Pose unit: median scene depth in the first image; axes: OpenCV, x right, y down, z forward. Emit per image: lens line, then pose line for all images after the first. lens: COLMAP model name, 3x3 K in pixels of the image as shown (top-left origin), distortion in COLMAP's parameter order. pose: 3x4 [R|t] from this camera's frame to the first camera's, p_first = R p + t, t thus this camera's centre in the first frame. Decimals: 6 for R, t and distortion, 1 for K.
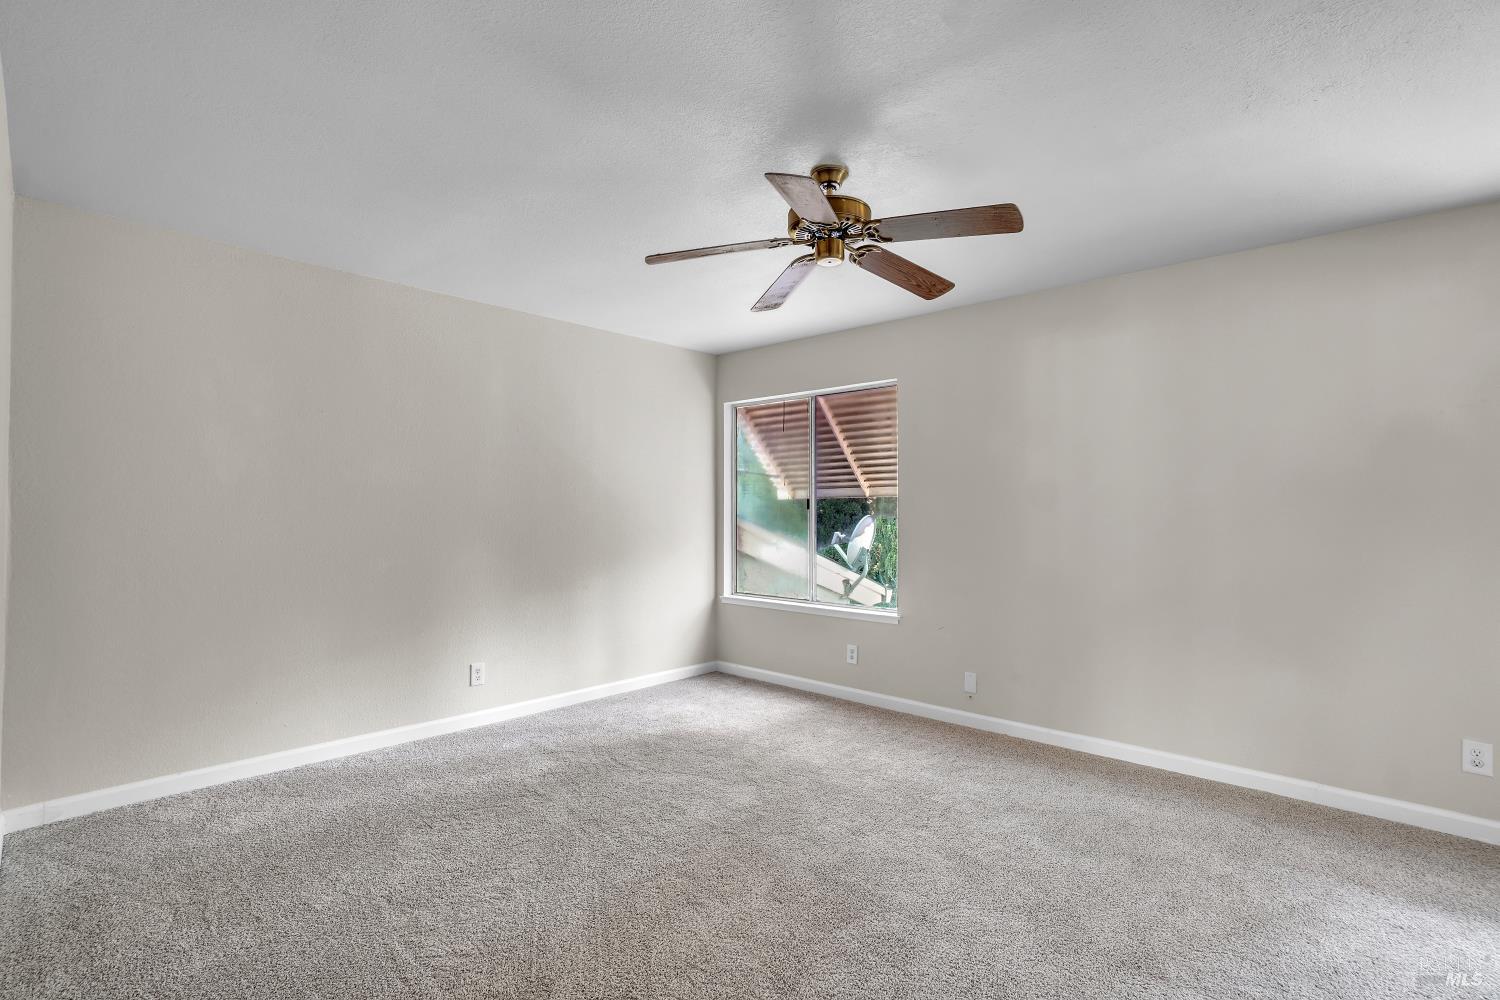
lens RADIAL K [[665.0, 0, 756.5], [0, 665.0, 502.4], [0, 0, 1]] dist [-0.055195, 0.017305]
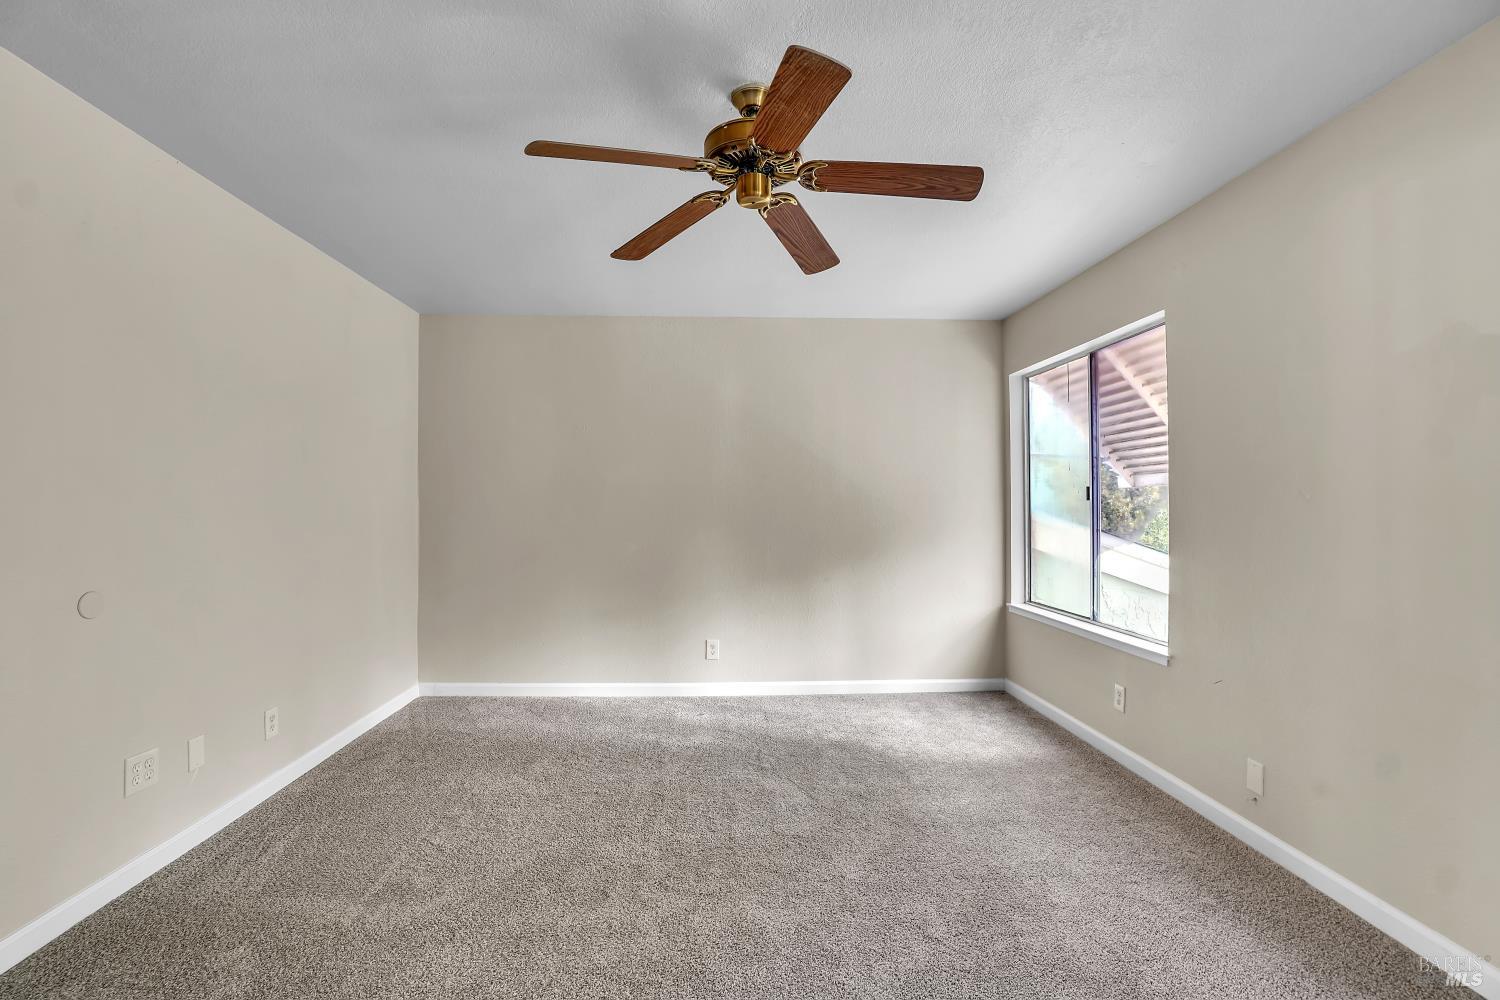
lens RADIAL K [[665.0, 0, 758.0], [0, 665.0, 496.2], [0, 0, 1]] dist [-0.055195, 0.017305]
pose [[0.714072, -0.013084, -0.699950, 0.386098], [0.014616, 0.999886, -0.003779, 0.004472], [0.699920, -0.007532, 0.714181, 0.222142]]
